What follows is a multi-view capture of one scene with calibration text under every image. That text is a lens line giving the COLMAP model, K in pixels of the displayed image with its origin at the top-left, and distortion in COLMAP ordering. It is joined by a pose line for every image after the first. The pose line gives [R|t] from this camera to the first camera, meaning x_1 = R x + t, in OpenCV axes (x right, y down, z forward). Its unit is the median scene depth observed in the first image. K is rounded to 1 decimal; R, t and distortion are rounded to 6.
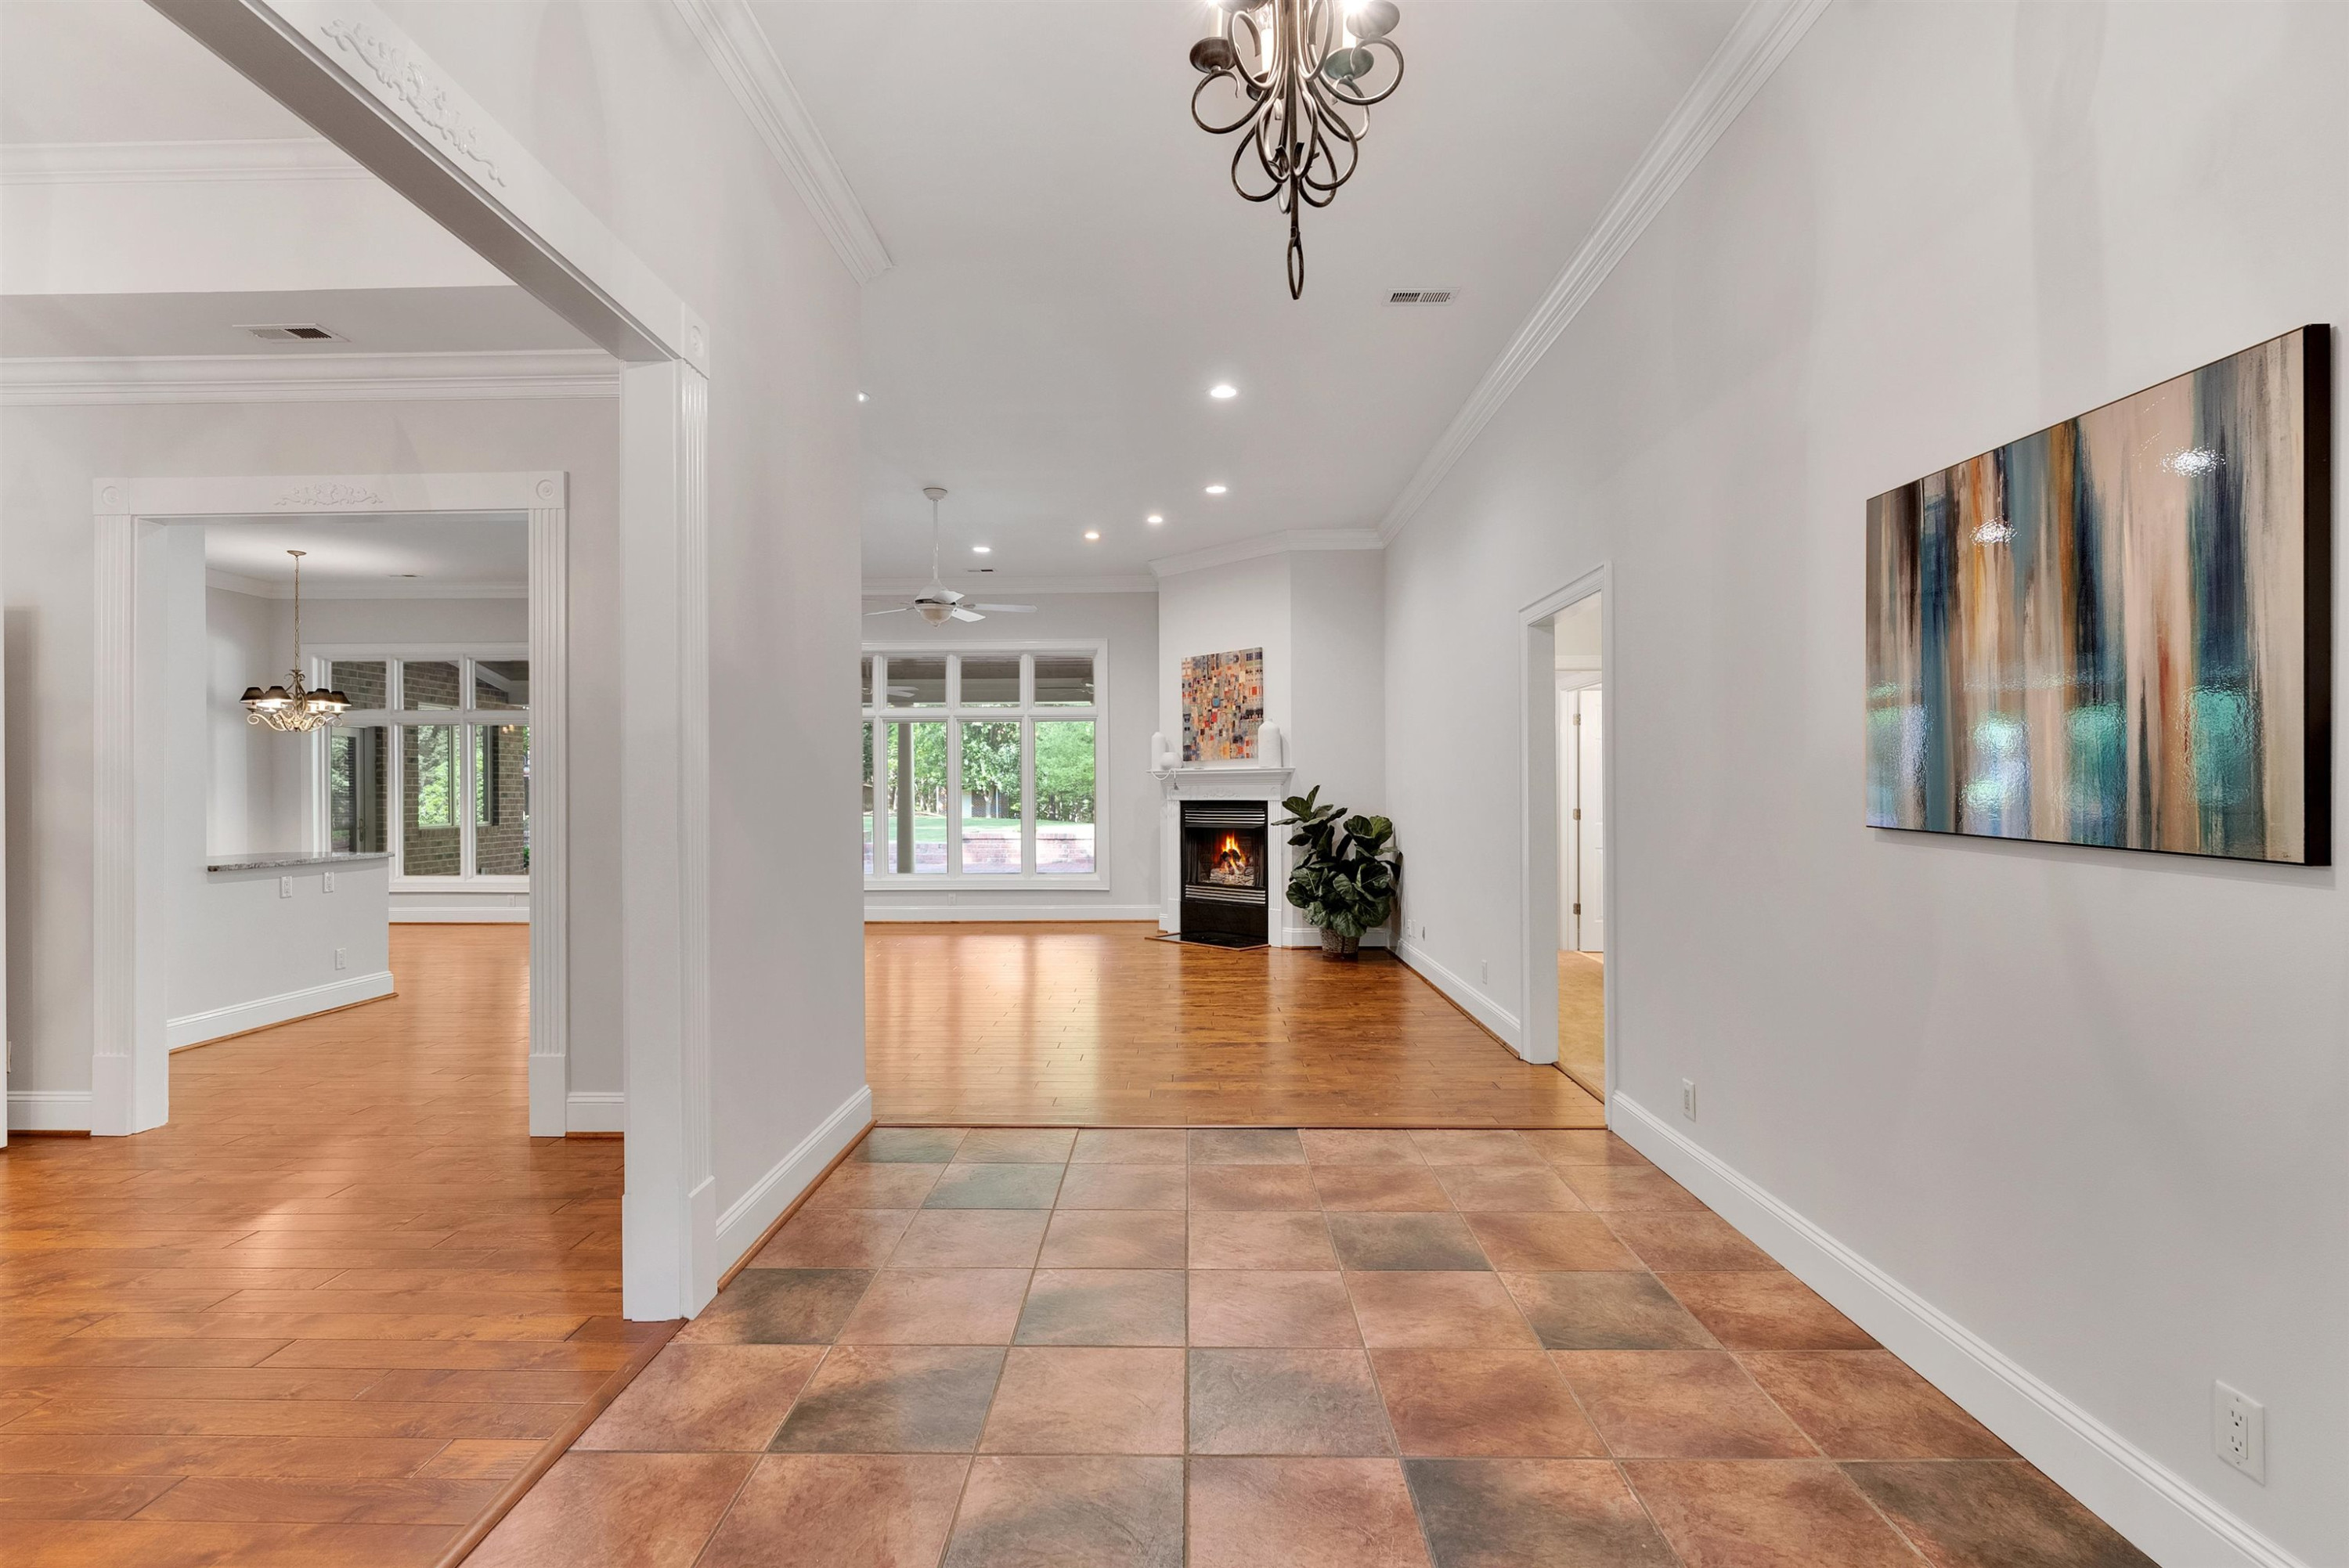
lens RADIAL K [[1093.2, 0, 1171.6], [0, 1093.2, 786.9], [0, 0, 1]] dist [-0.006507, -0.000217]
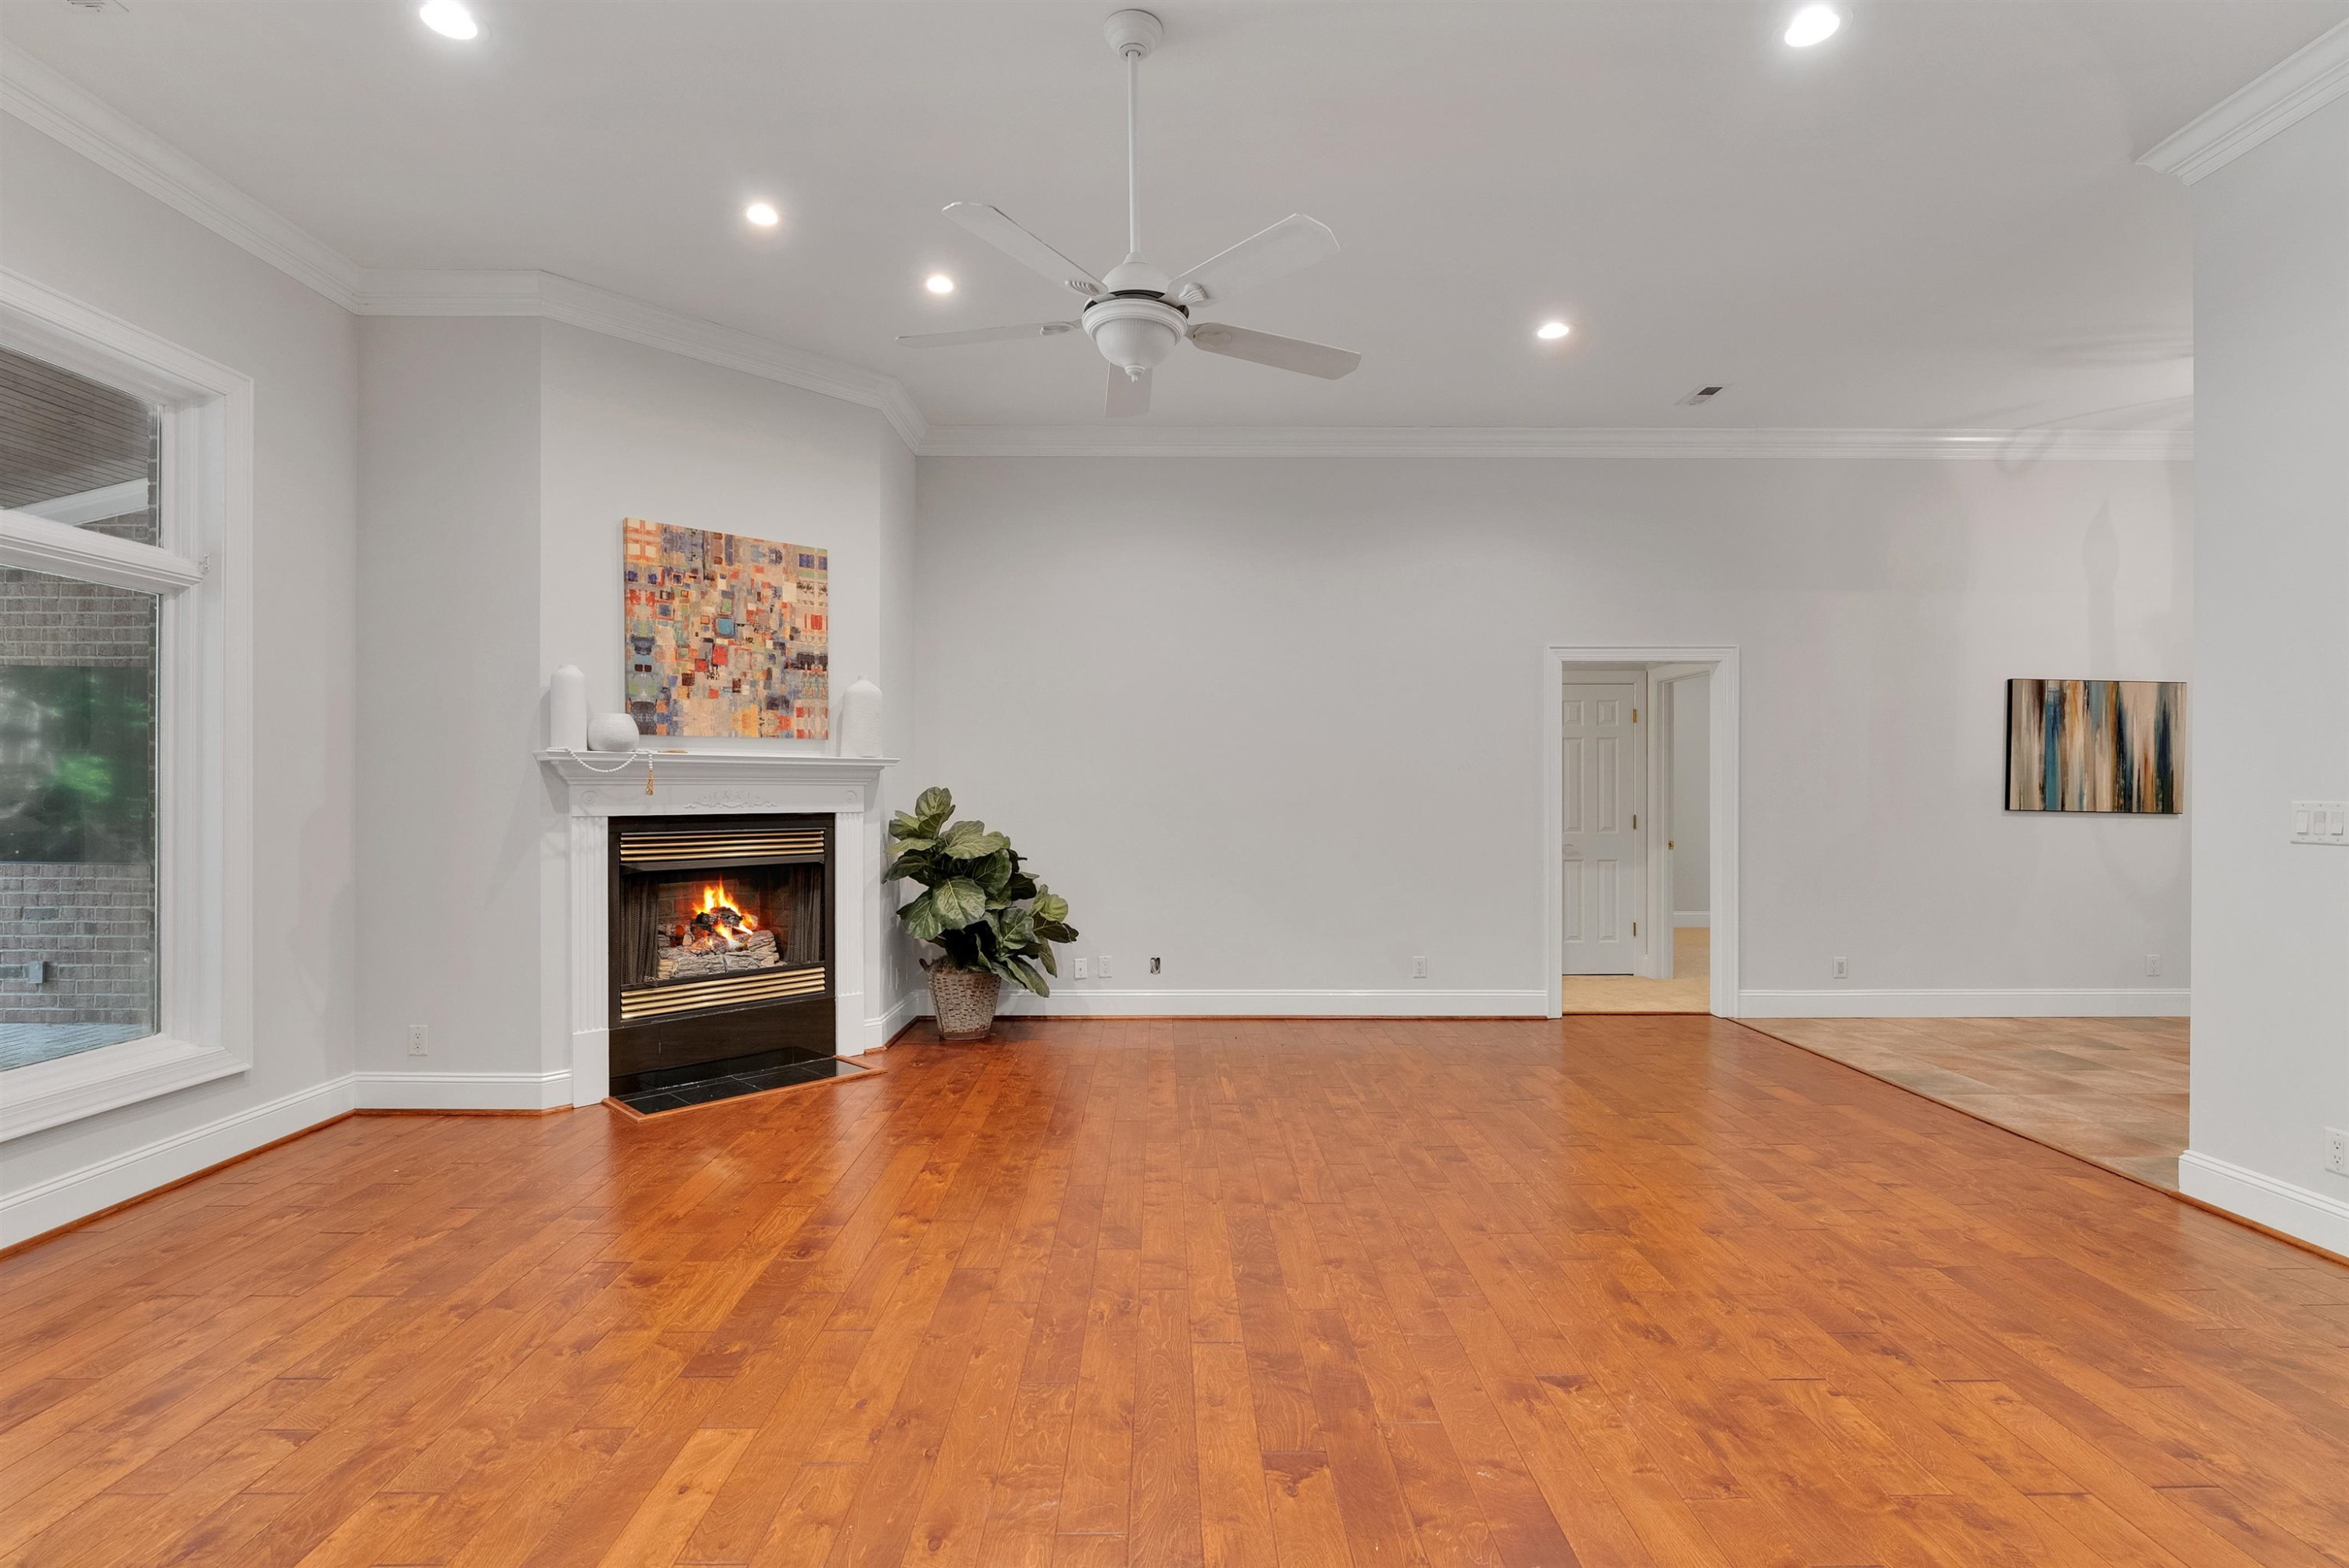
lens RADIAL K [[1093.2, 0, 1171.6], [0, 1093.2, 786.9], [0, 0, 1]] dist [-0.006507, -0.000217]
pose [[-0.020678, 0.008943, 0.999746, -0.491847], [-0.002948, 0.999955, -0.009006, 0.003183], [-0.999782, -0.003134, -0.020651, 0.808984]]
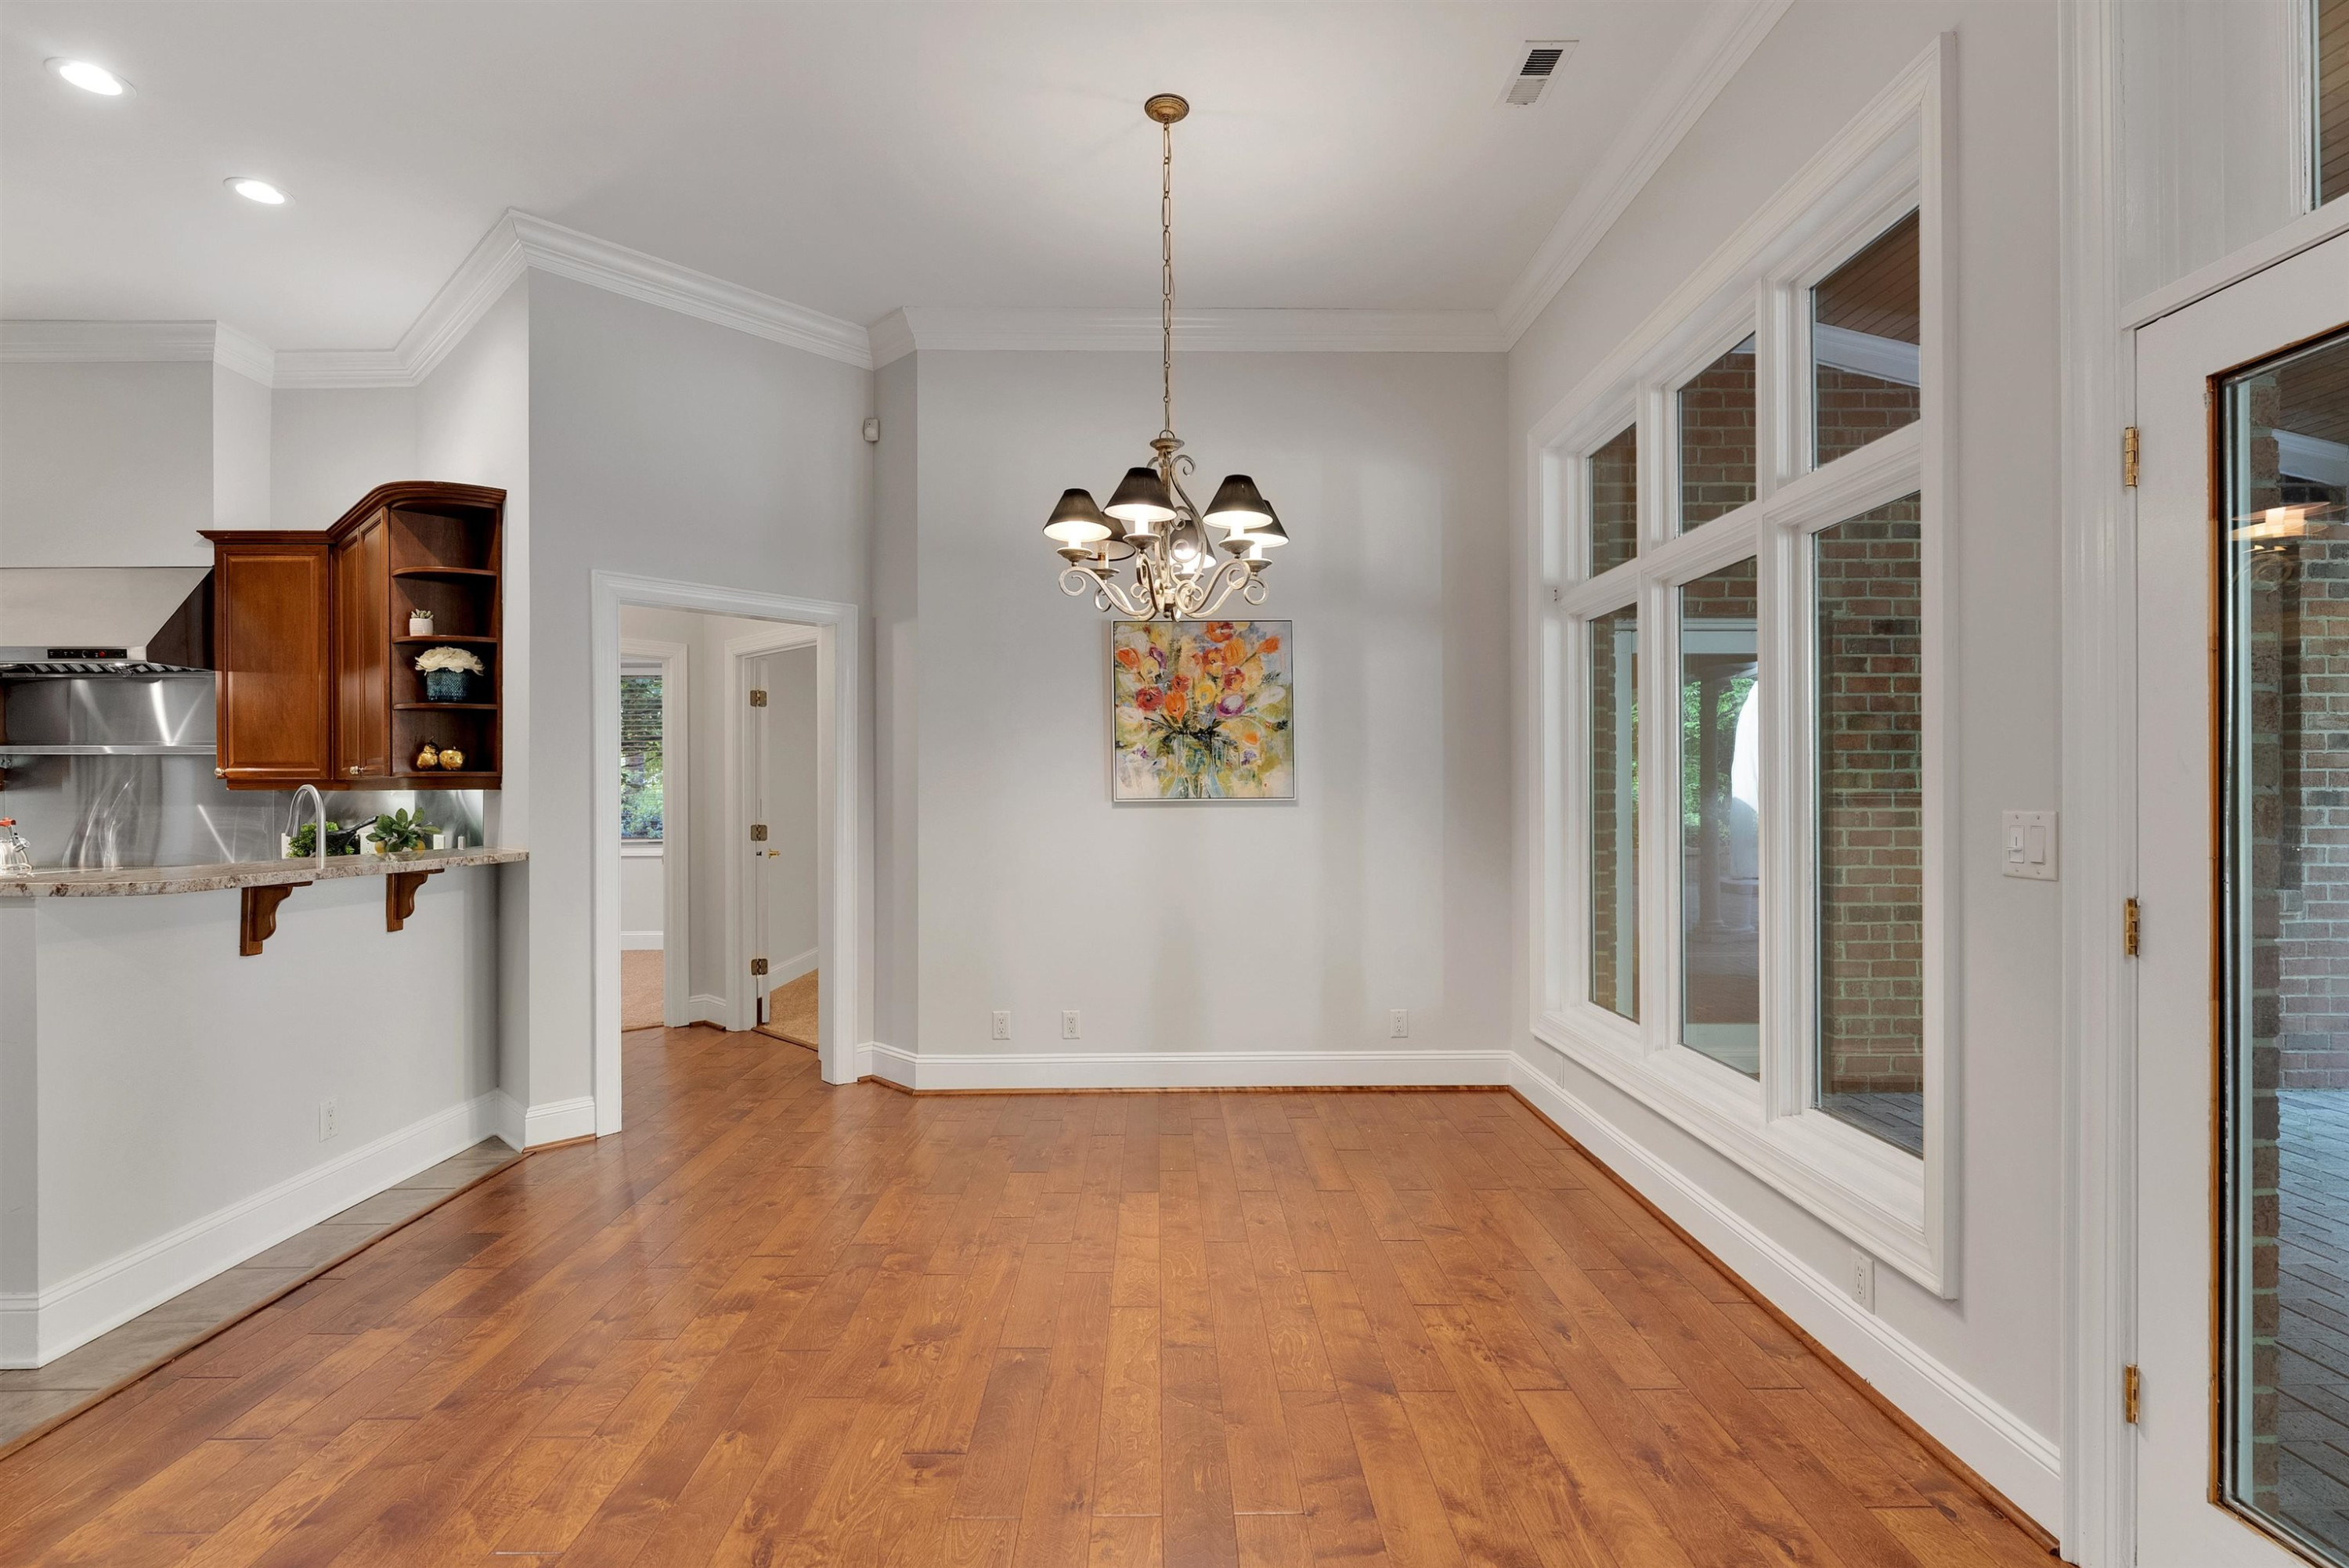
lens RADIAL K [[1107.2, 0, 1174.0], [0, 1107.2, 792.0], [0, 0, 1]] dist [0.002207, -0.000153]
pose [[0.033567, 0.004570, -0.999426, -0.450633], [0.004623, 0.999978, 0.004727, 0.003652], [0.999426, -0.004779, 0.033546, 1.004237]]
